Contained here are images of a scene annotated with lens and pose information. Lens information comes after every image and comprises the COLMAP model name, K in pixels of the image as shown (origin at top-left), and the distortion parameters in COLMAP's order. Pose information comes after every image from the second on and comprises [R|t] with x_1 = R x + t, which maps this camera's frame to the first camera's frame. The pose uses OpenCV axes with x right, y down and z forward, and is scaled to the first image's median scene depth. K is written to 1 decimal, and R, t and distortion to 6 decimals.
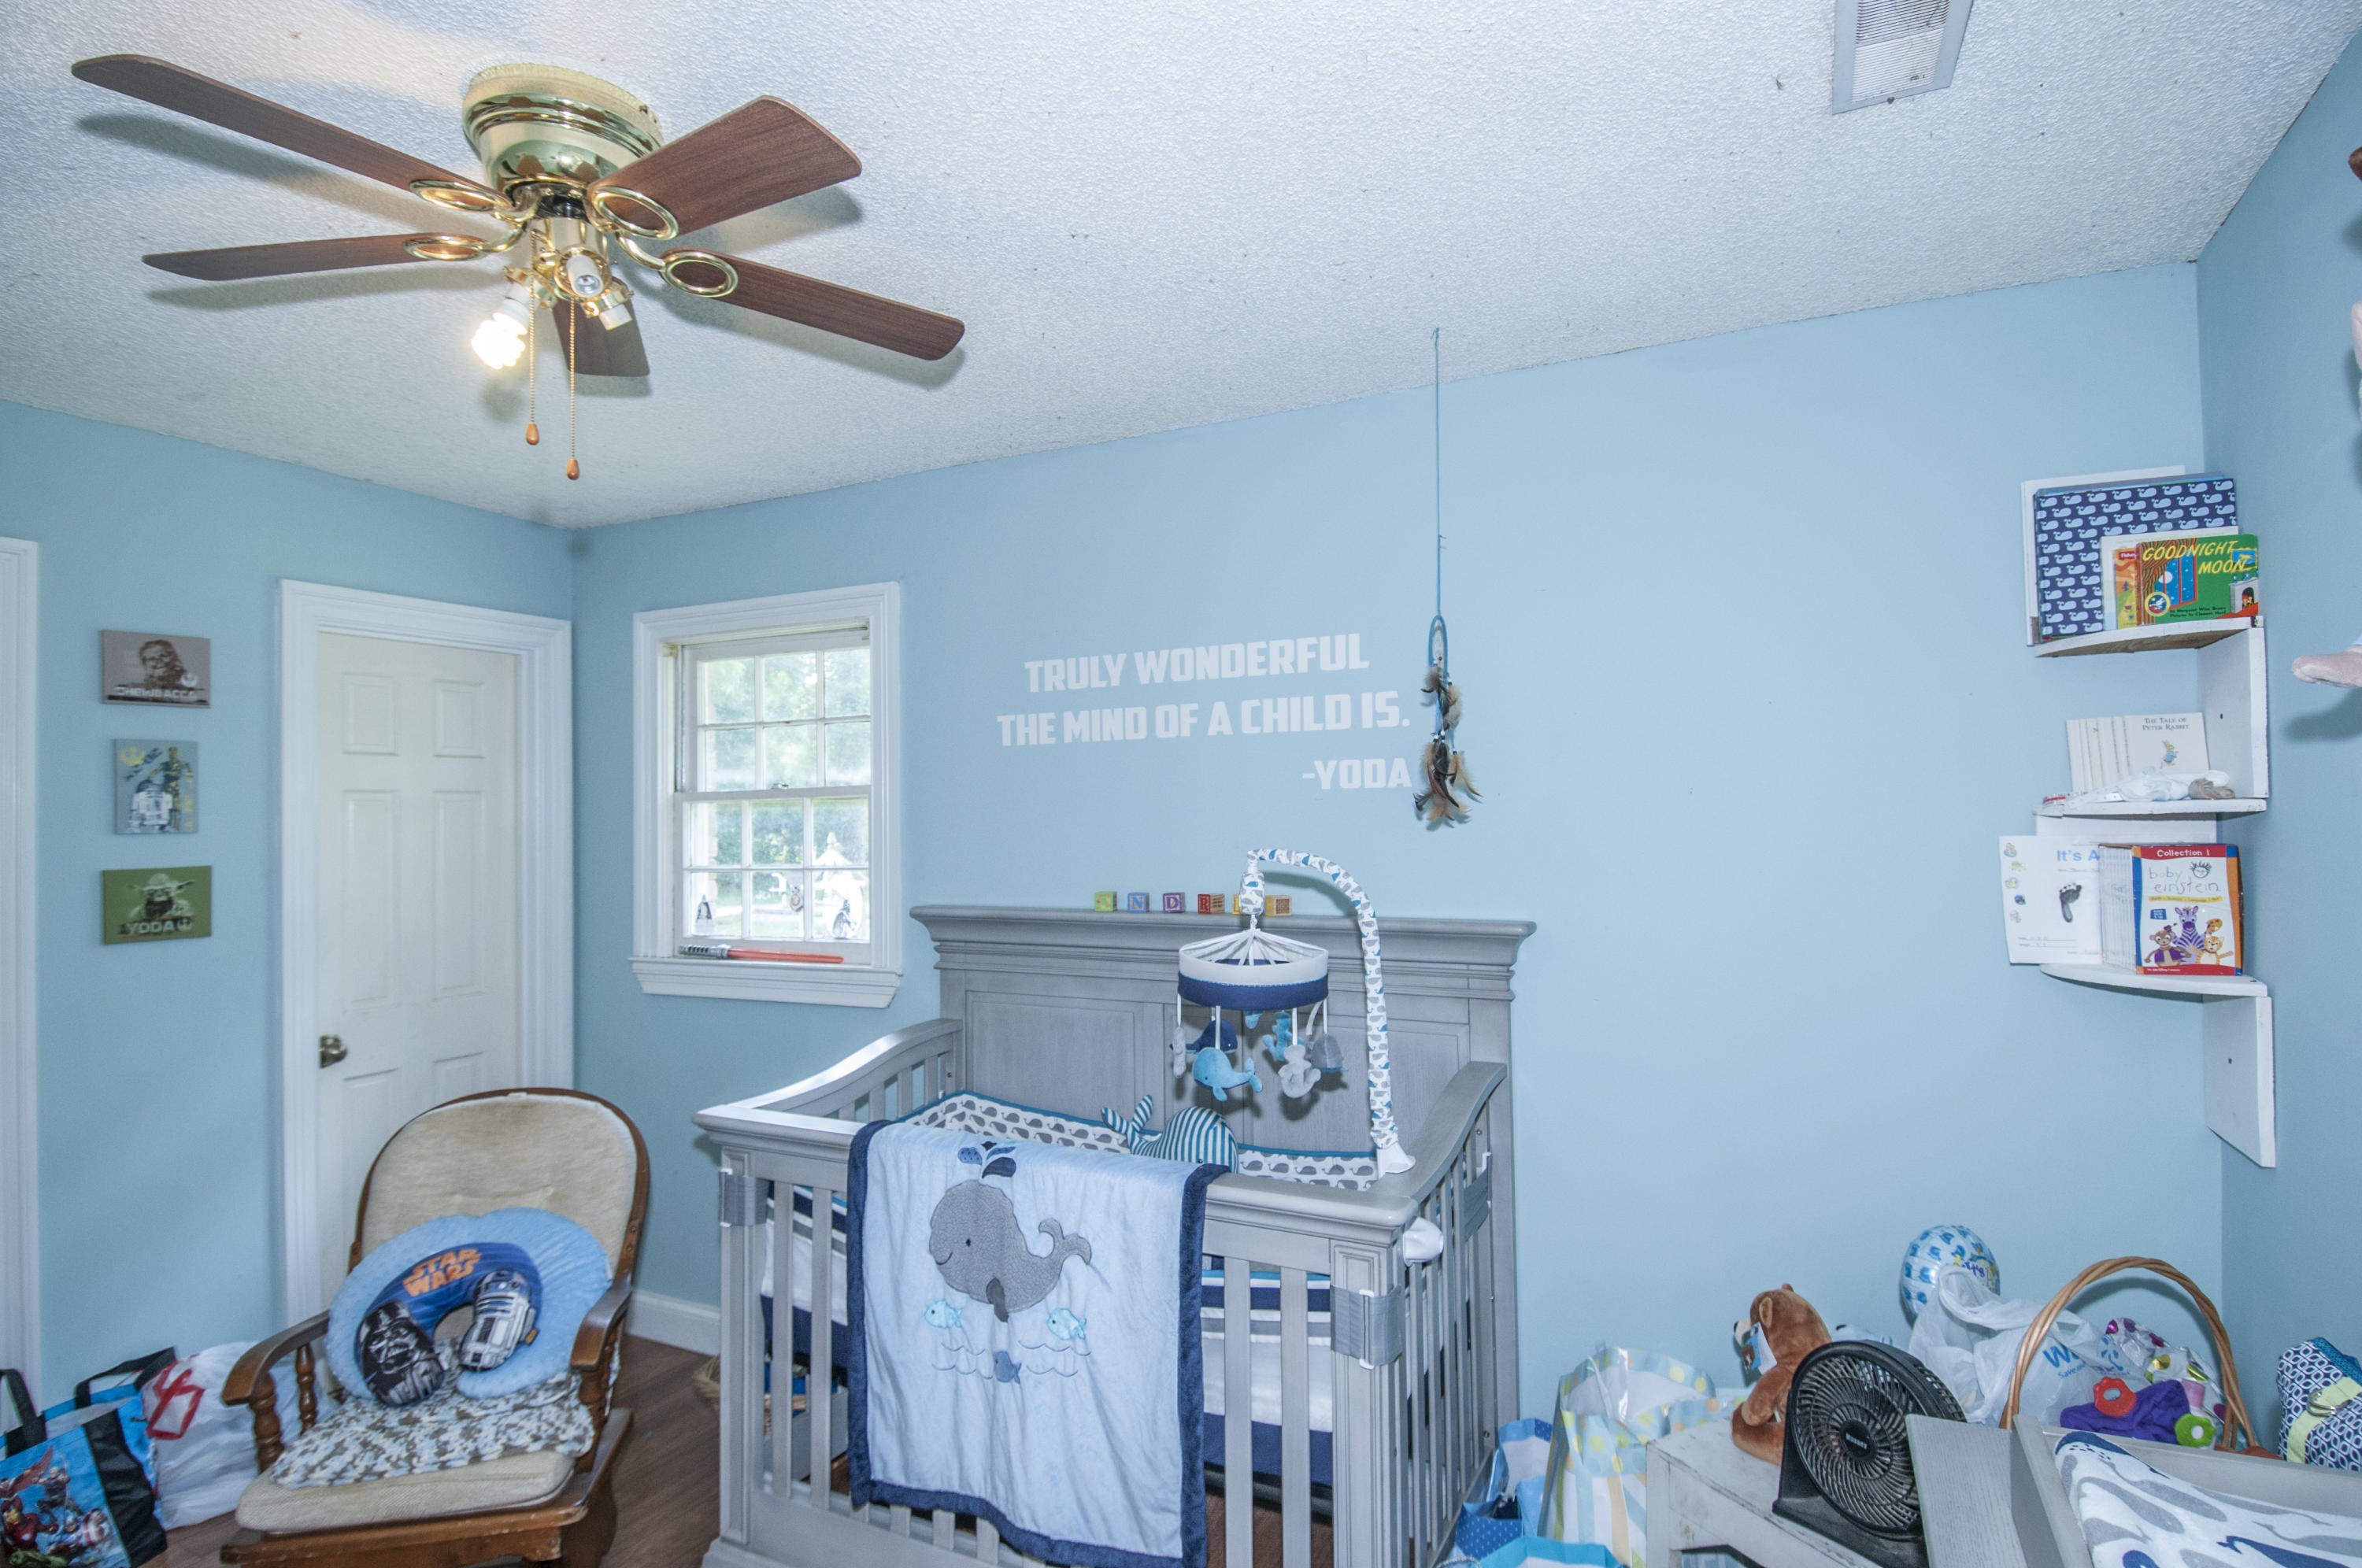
lens RADIAL K [[1206.5, 0, 1197.3], [0, 1206.5, 790.7], [0, 0, 1]] dist [0.013335, -0.000863]
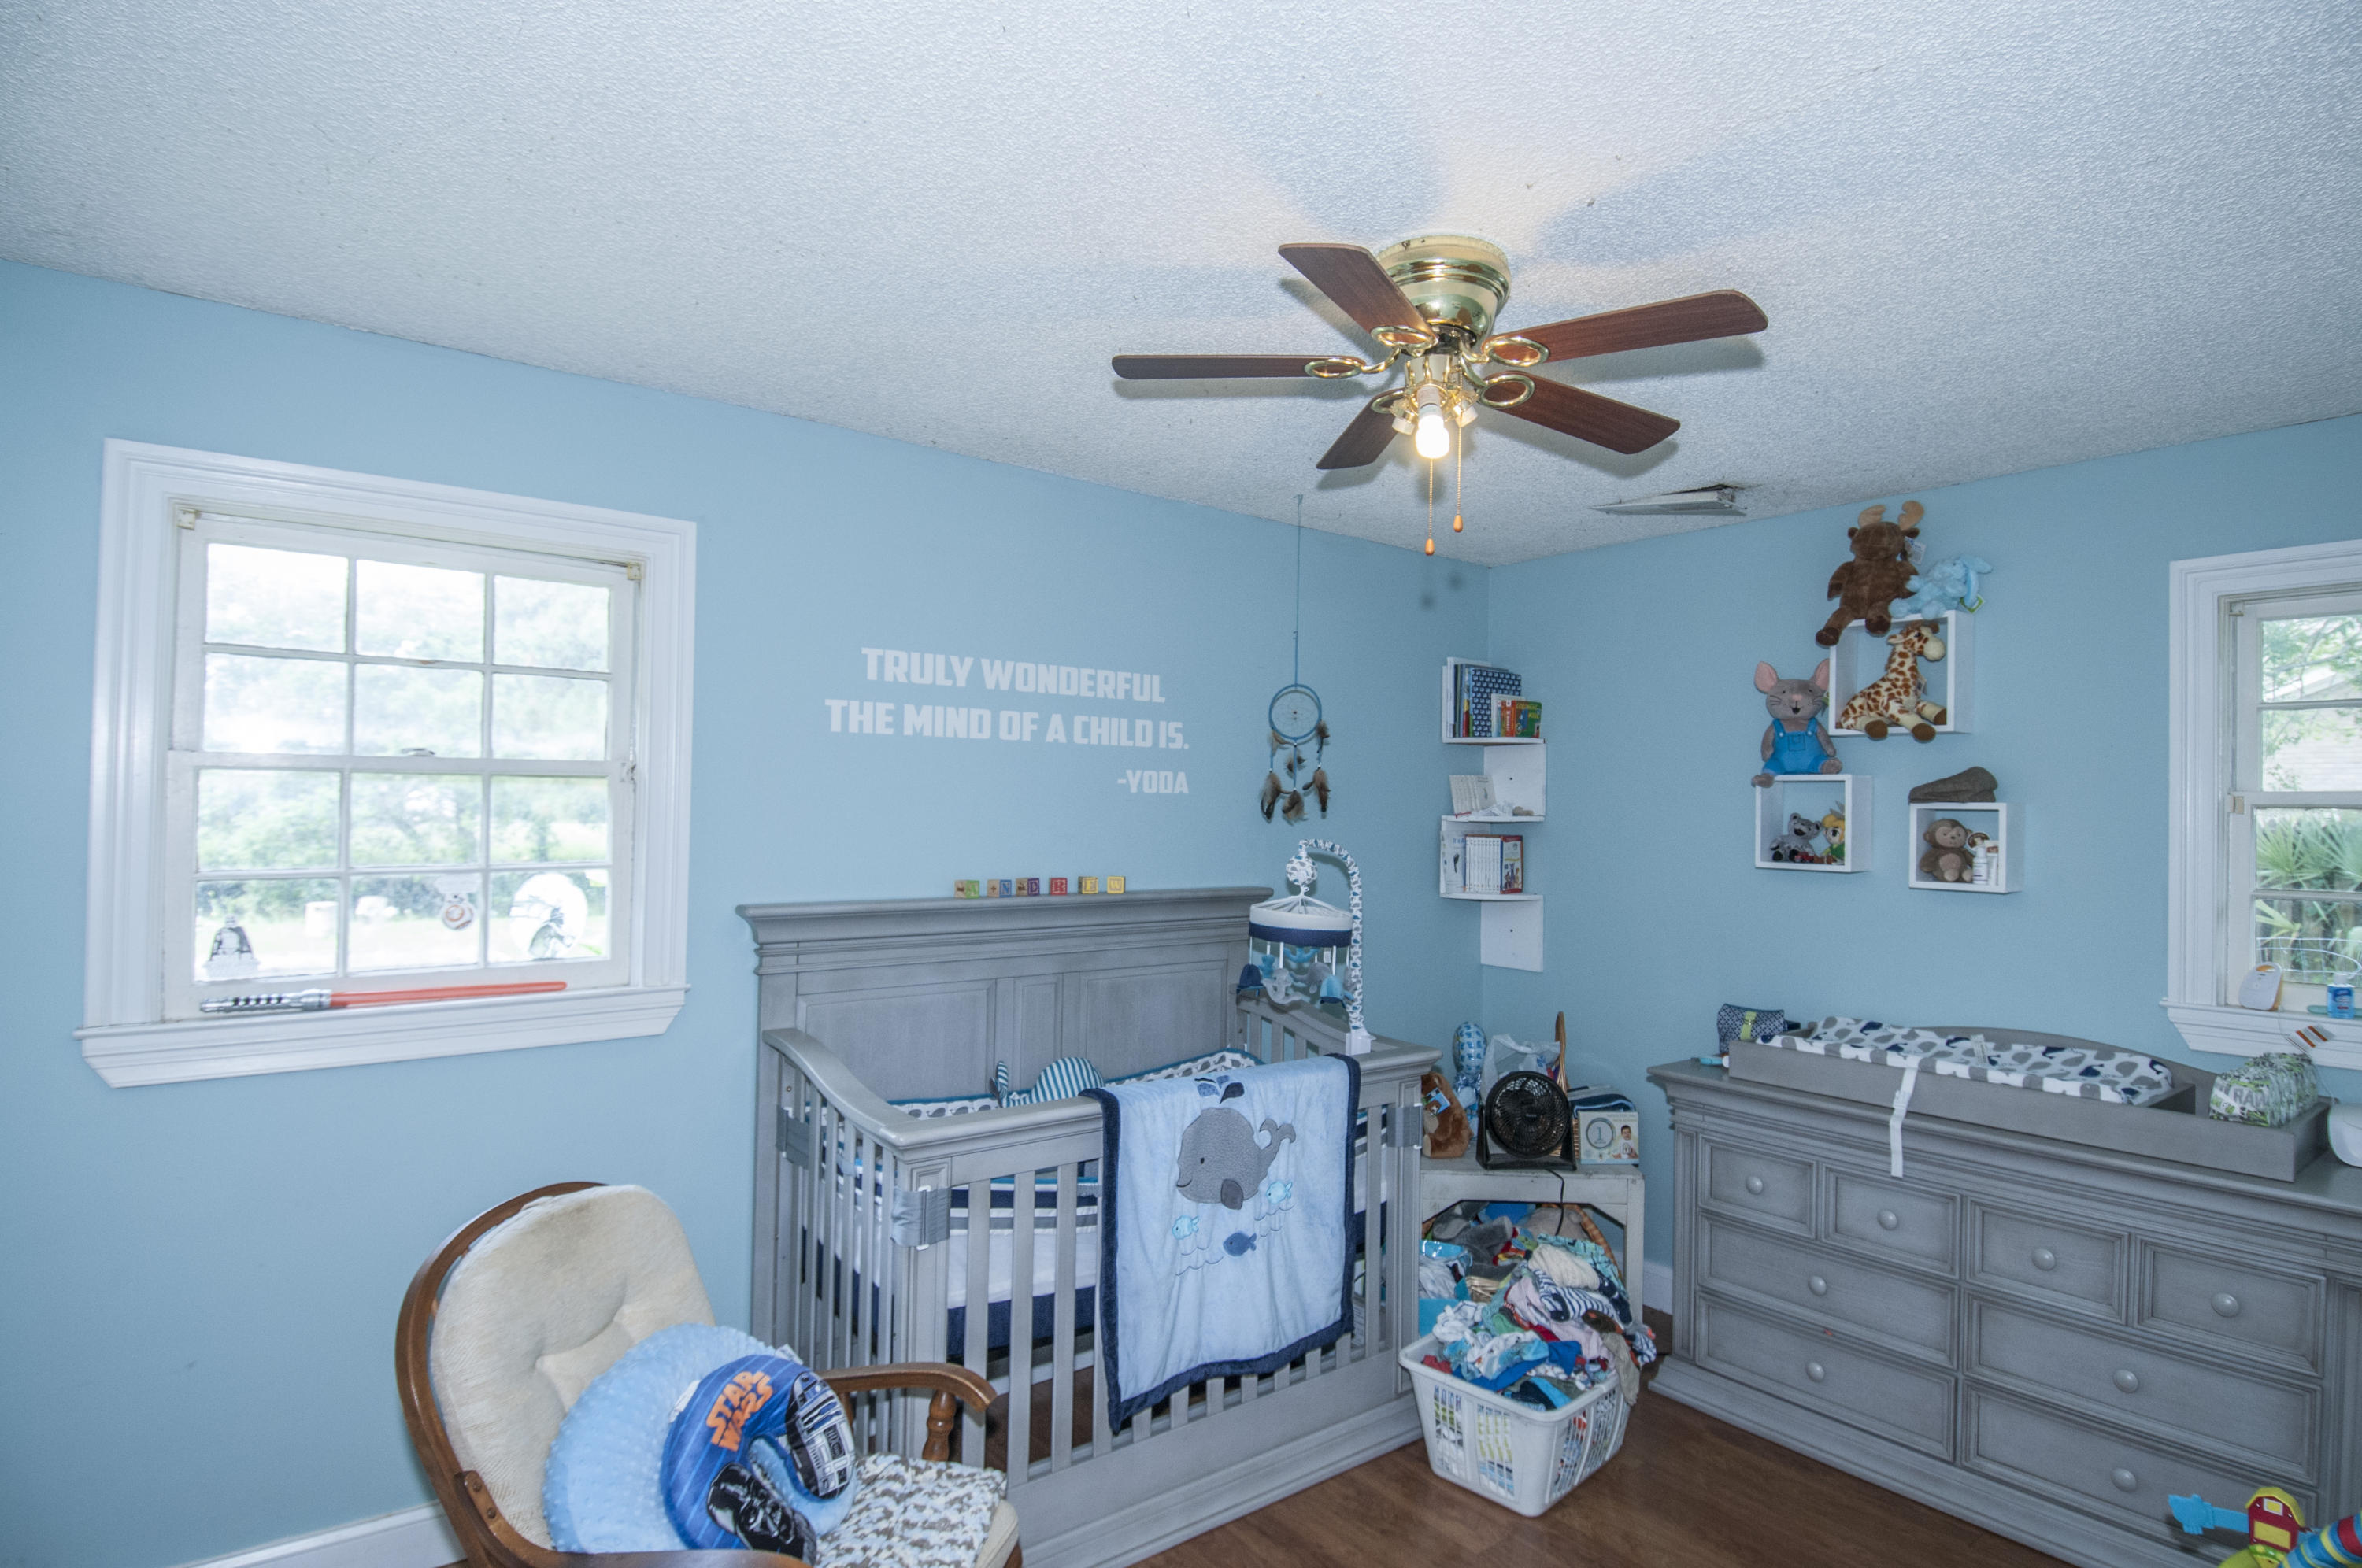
lens RADIAL K [[1206.5, 0, 1197.3], [0, 1206.5, 790.7], [0, 0, 1]] dist [0.013335, -0.000863]
pose [[0.436269, 0.033480, 0.899193, -0.968898], [-0.039505, 0.999057, -0.018032, 0.016465], [-0.898949, -0.027656, 0.437180, 0.359820]]
